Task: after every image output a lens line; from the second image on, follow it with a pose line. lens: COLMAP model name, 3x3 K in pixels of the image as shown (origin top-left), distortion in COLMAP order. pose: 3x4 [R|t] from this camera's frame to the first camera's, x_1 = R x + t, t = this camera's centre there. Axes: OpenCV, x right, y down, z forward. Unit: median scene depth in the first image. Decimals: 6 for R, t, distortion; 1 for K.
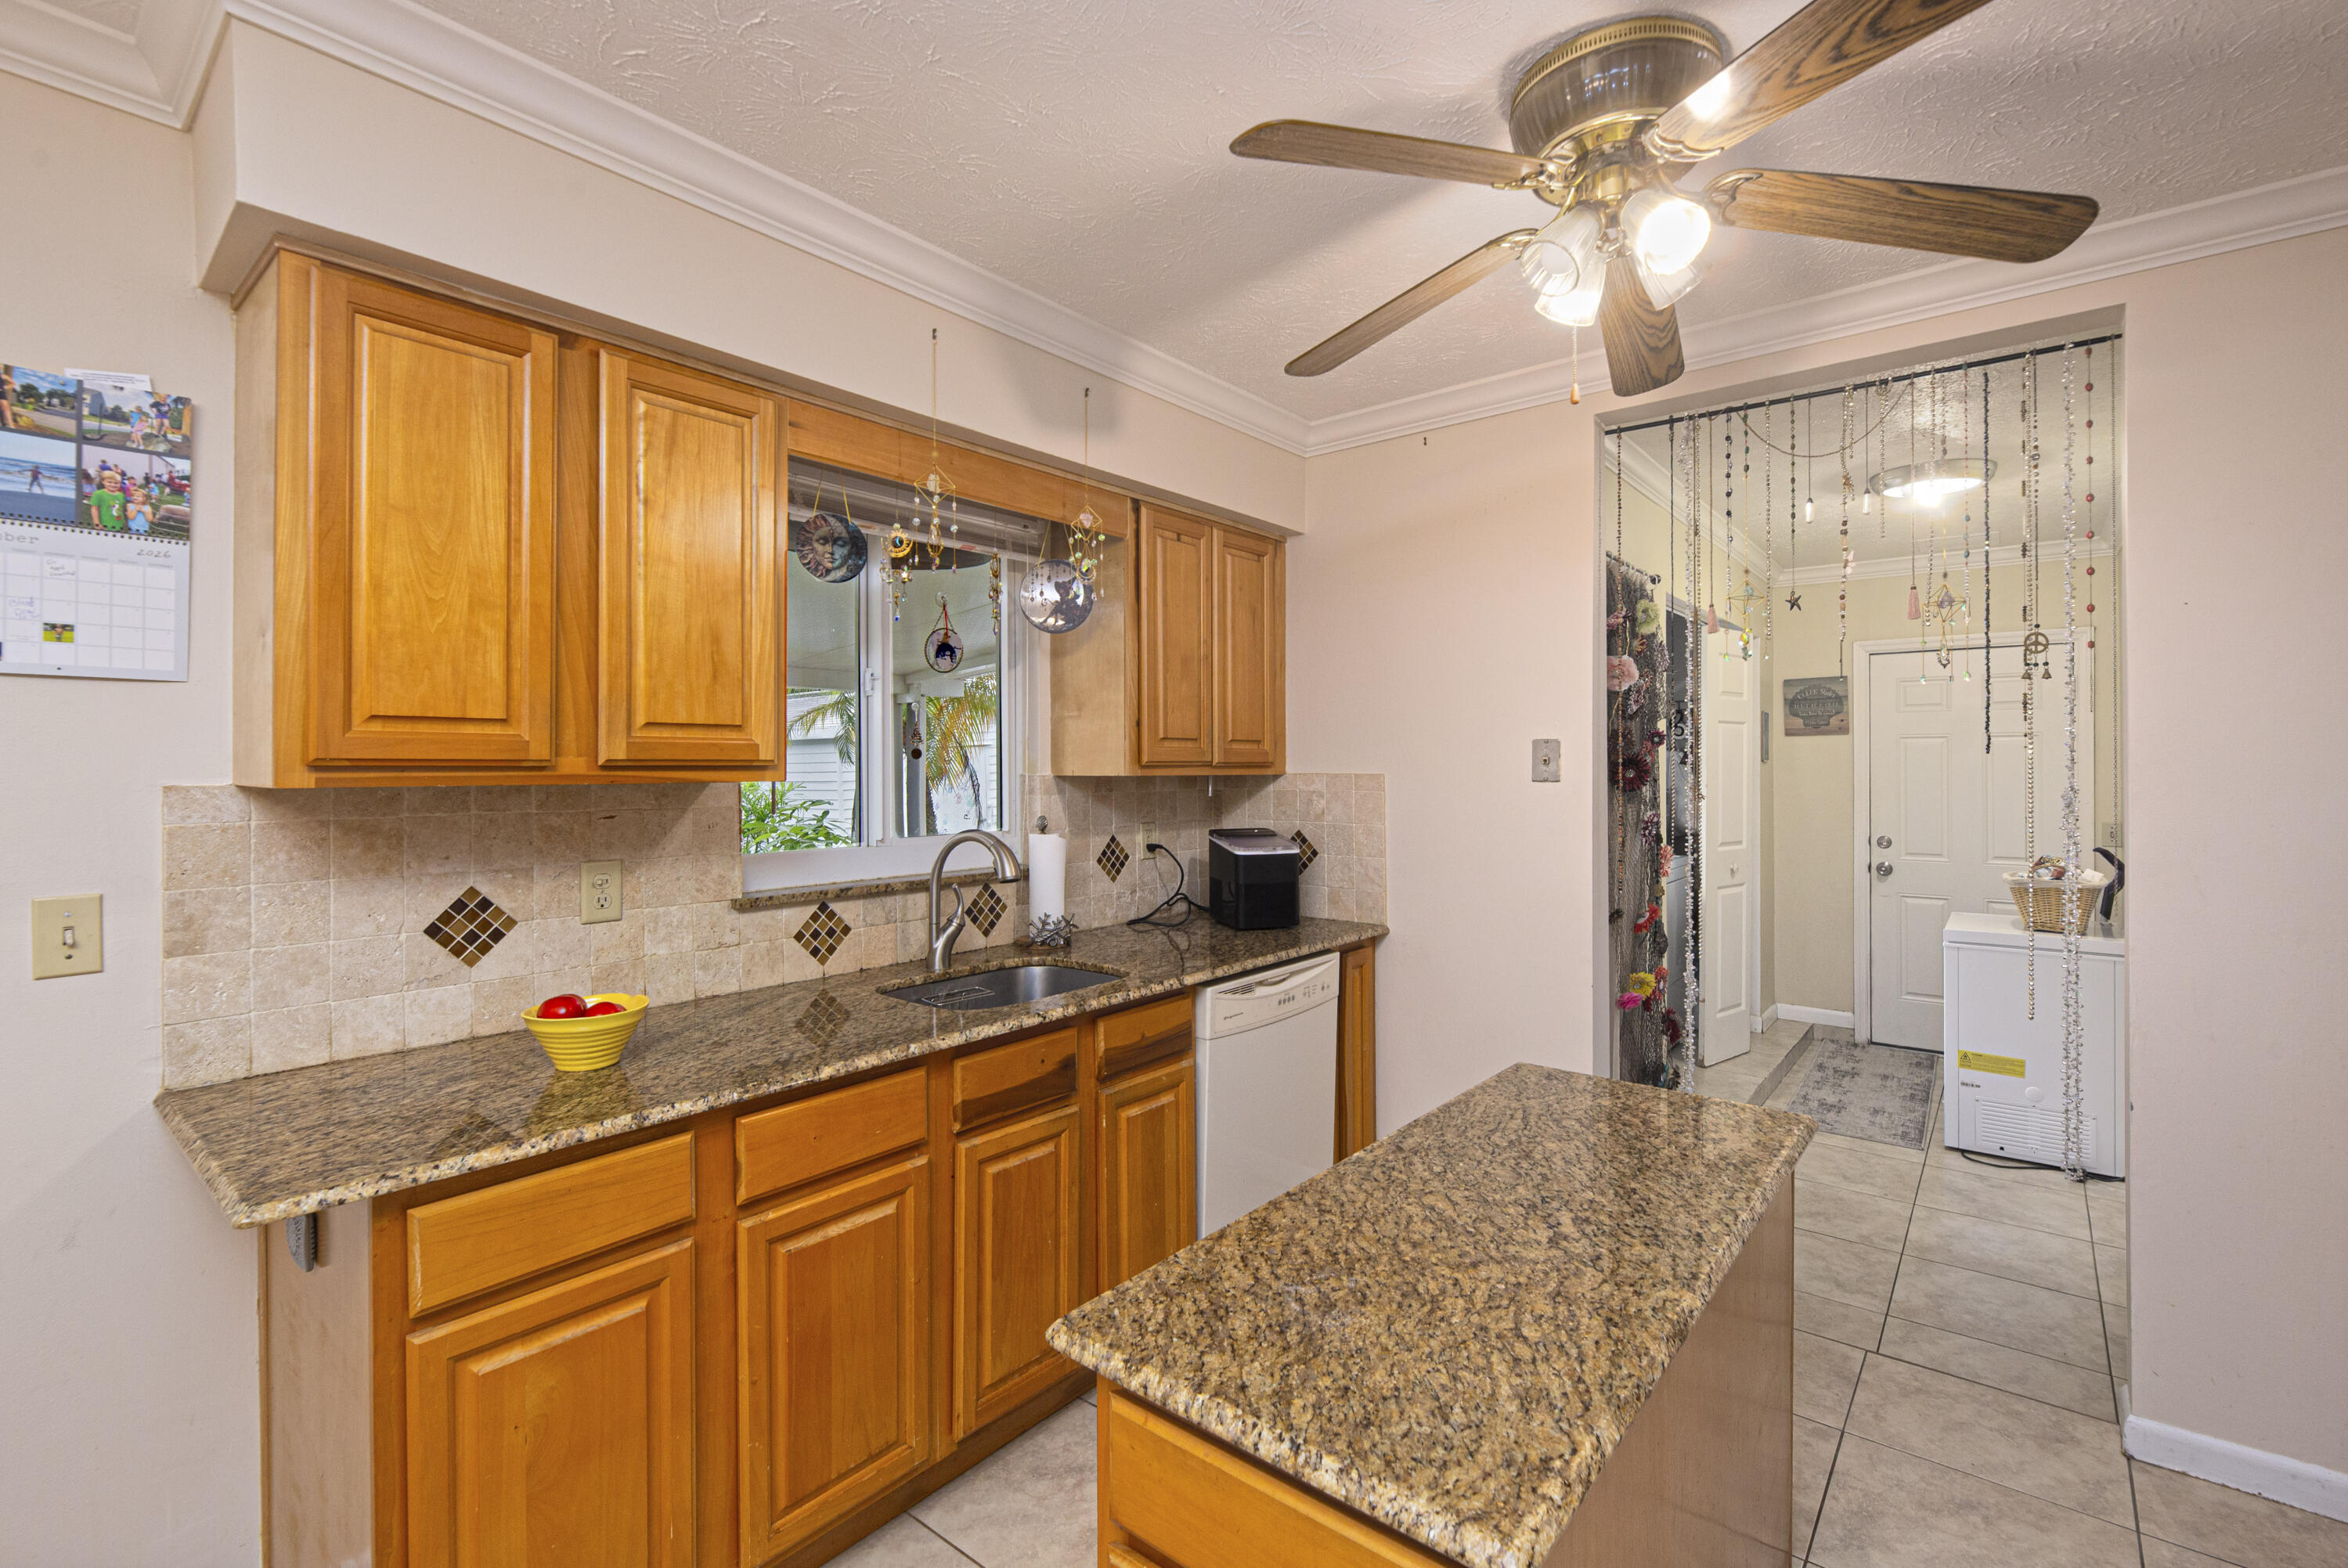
lens RADIAL K [[1038.1, 0, 1167.9], [0, 1038.1, 760.3], [0, 0, 1]] dist [0.000706, -0.004787]
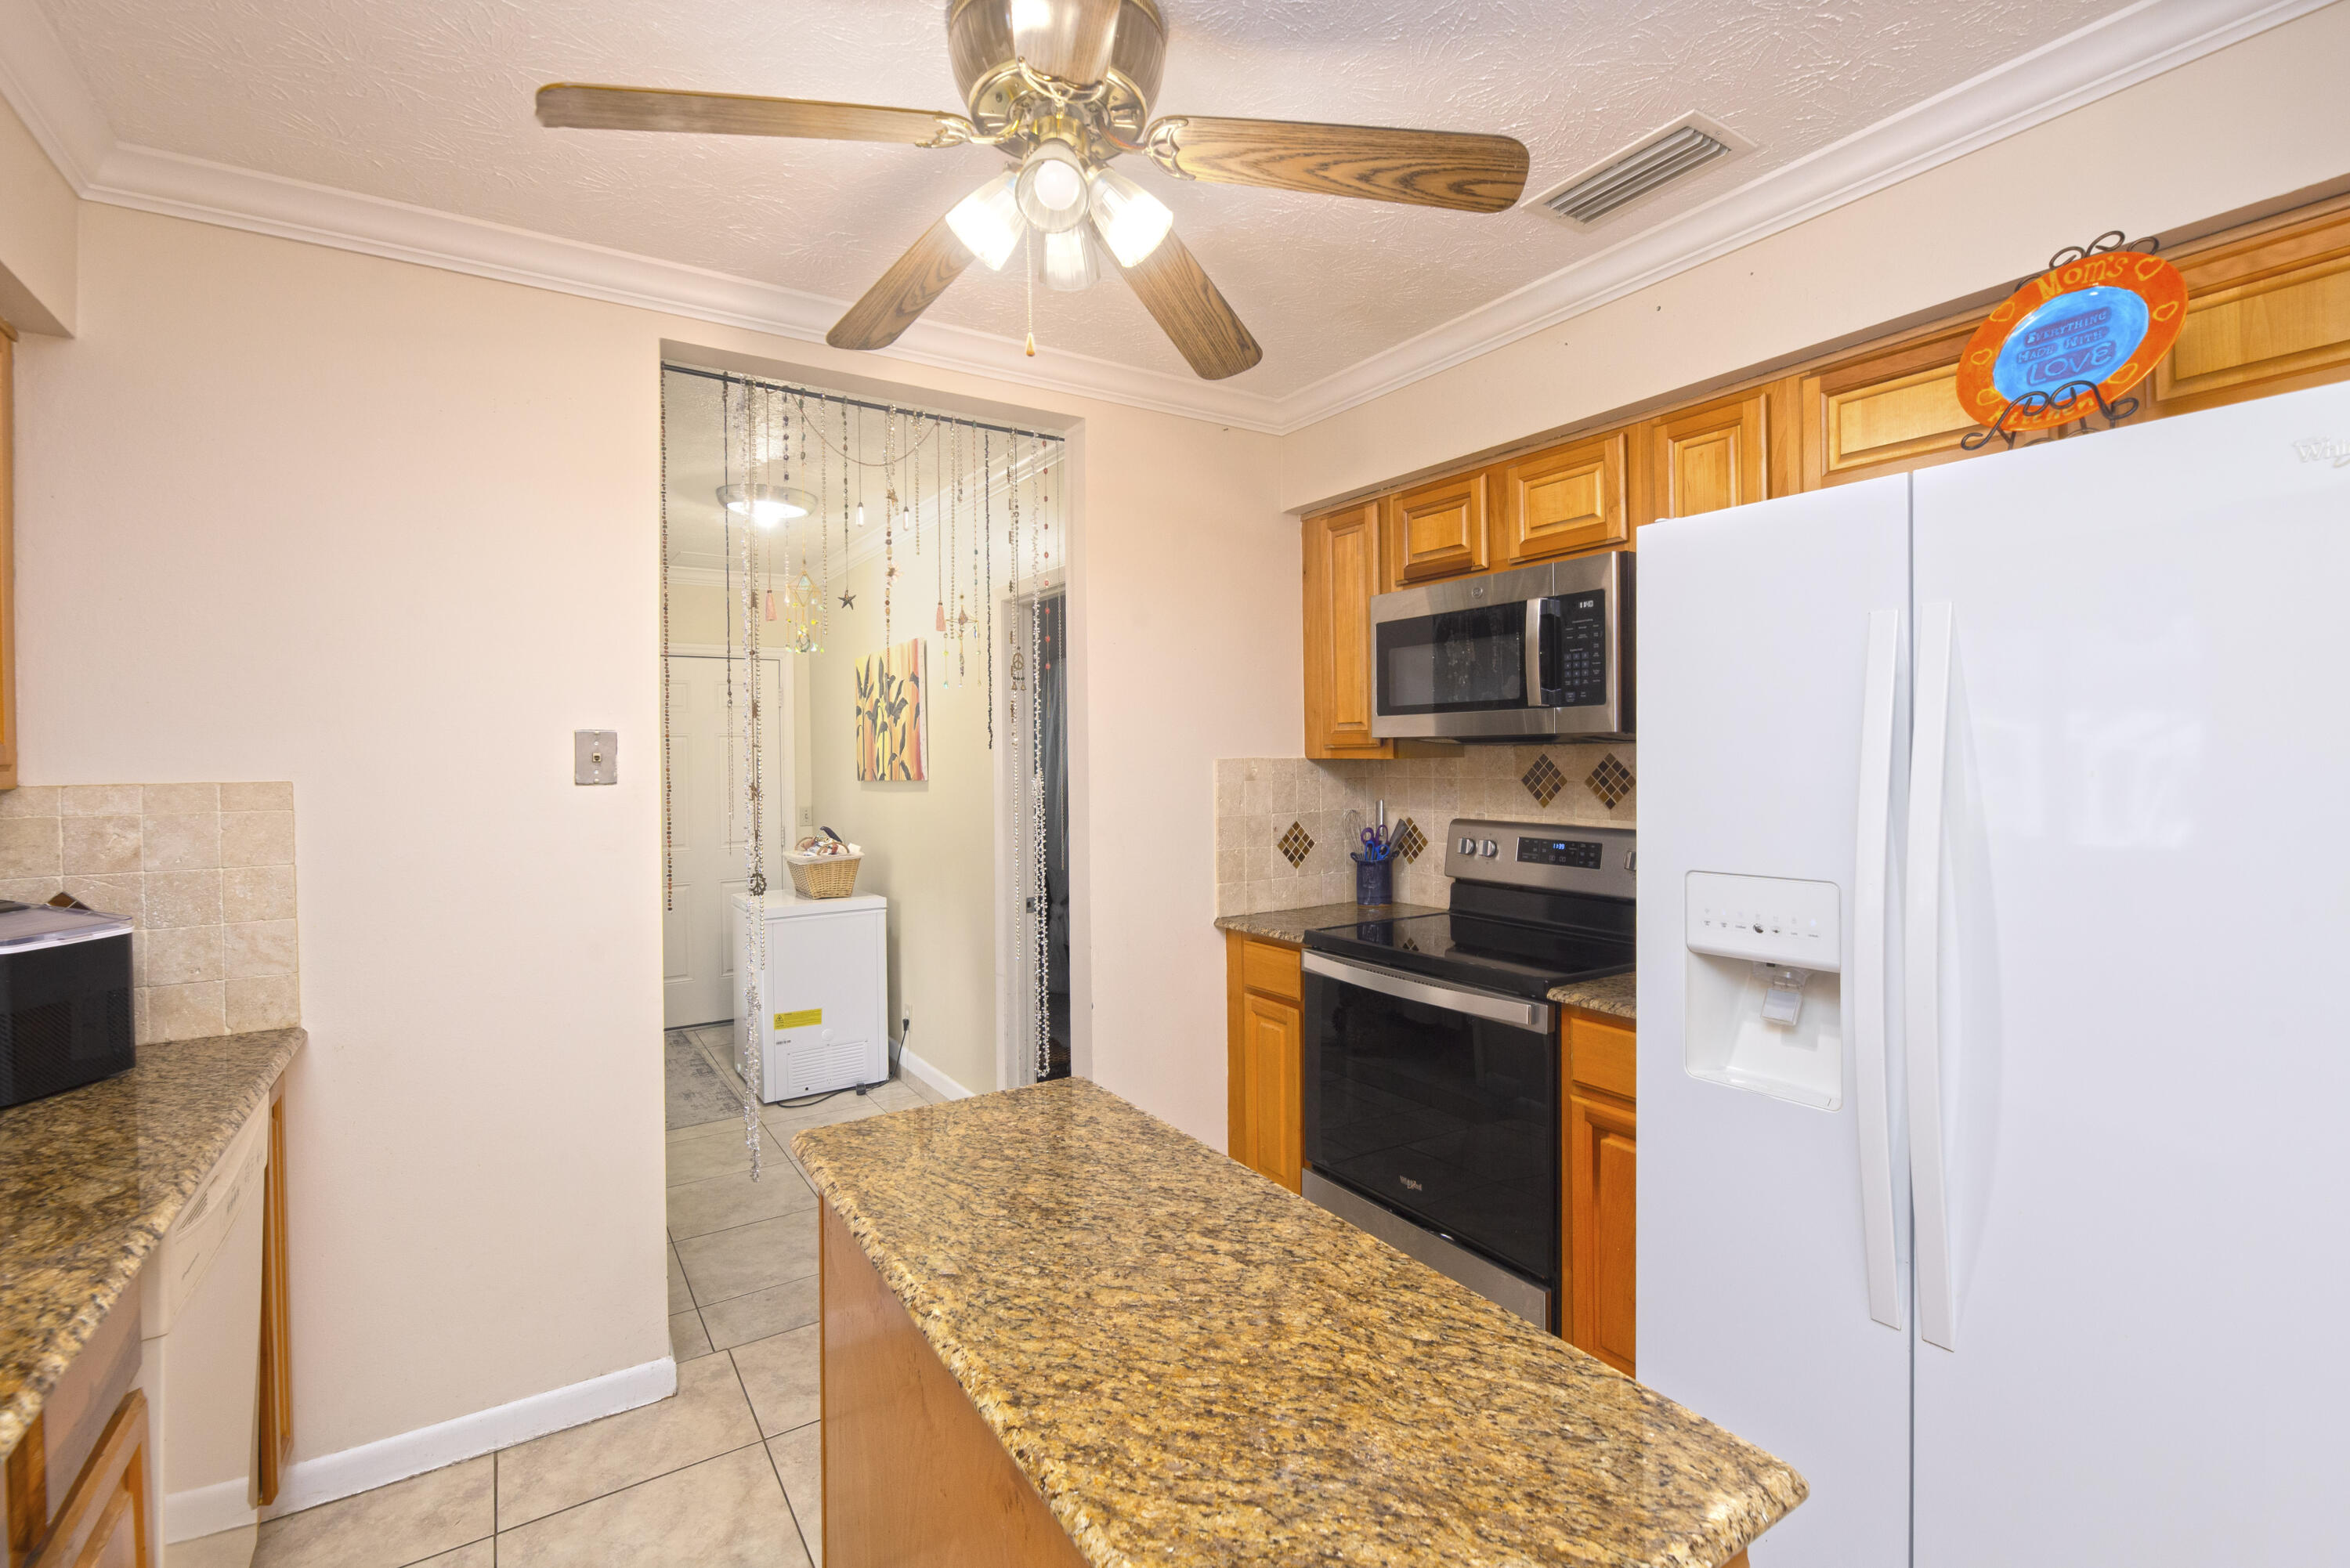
lens RADIAL K [[1030.9, 0, 1171.2], [0, 1030.9, 757.4], [0, 0, 1]] dist [-0.004351, -0.000739]
pose [[0.291921, -0.005046, 0.956429, -0.316000], [0.007694, 0.999966, 0.002927, 0.001533], [-0.956411, 0.006504, 0.291950, 0.462224]]
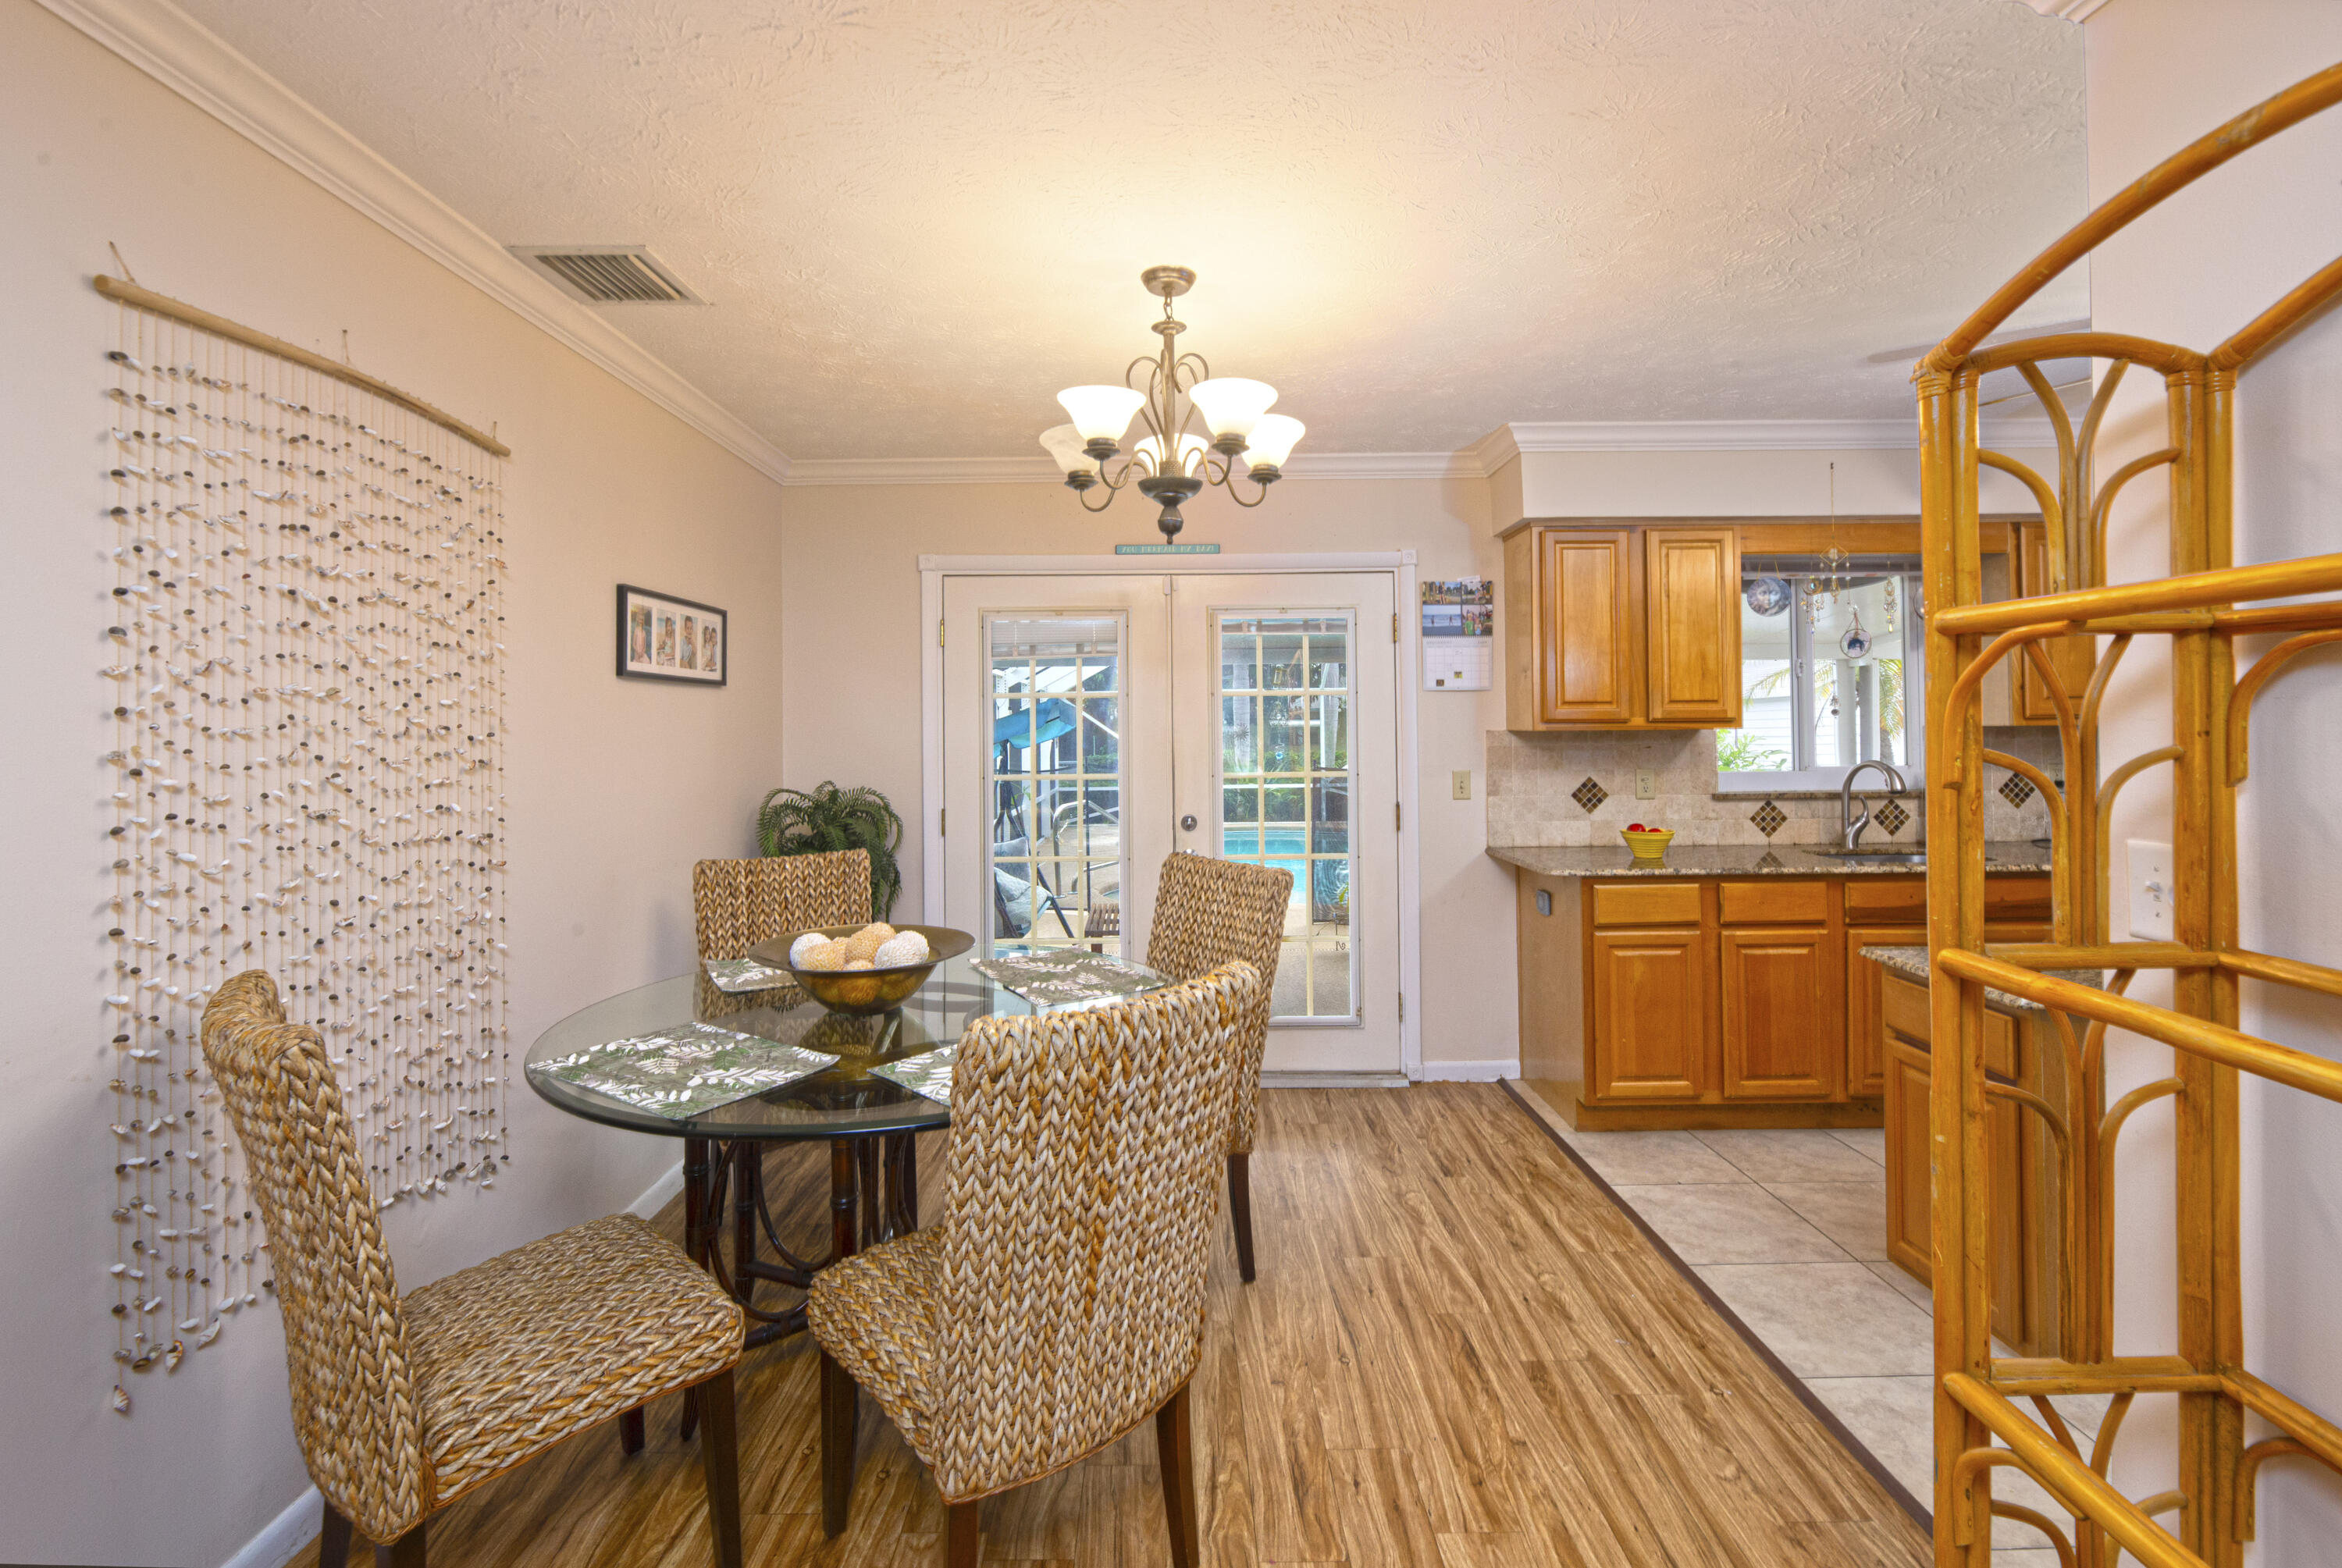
lens RADIAL K [[1004.0, 0, 1177.0], [0, 1004.0, 715.6], [0, 0, 1]] dist [-0.001999, -0.000460]
pose [[0.643734, -0.013240, -0.765135, 0.336497], [0.012060, 0.999902, -0.007157, -0.002725], [0.765155, -0.004621, 0.643830, -0.883936]]
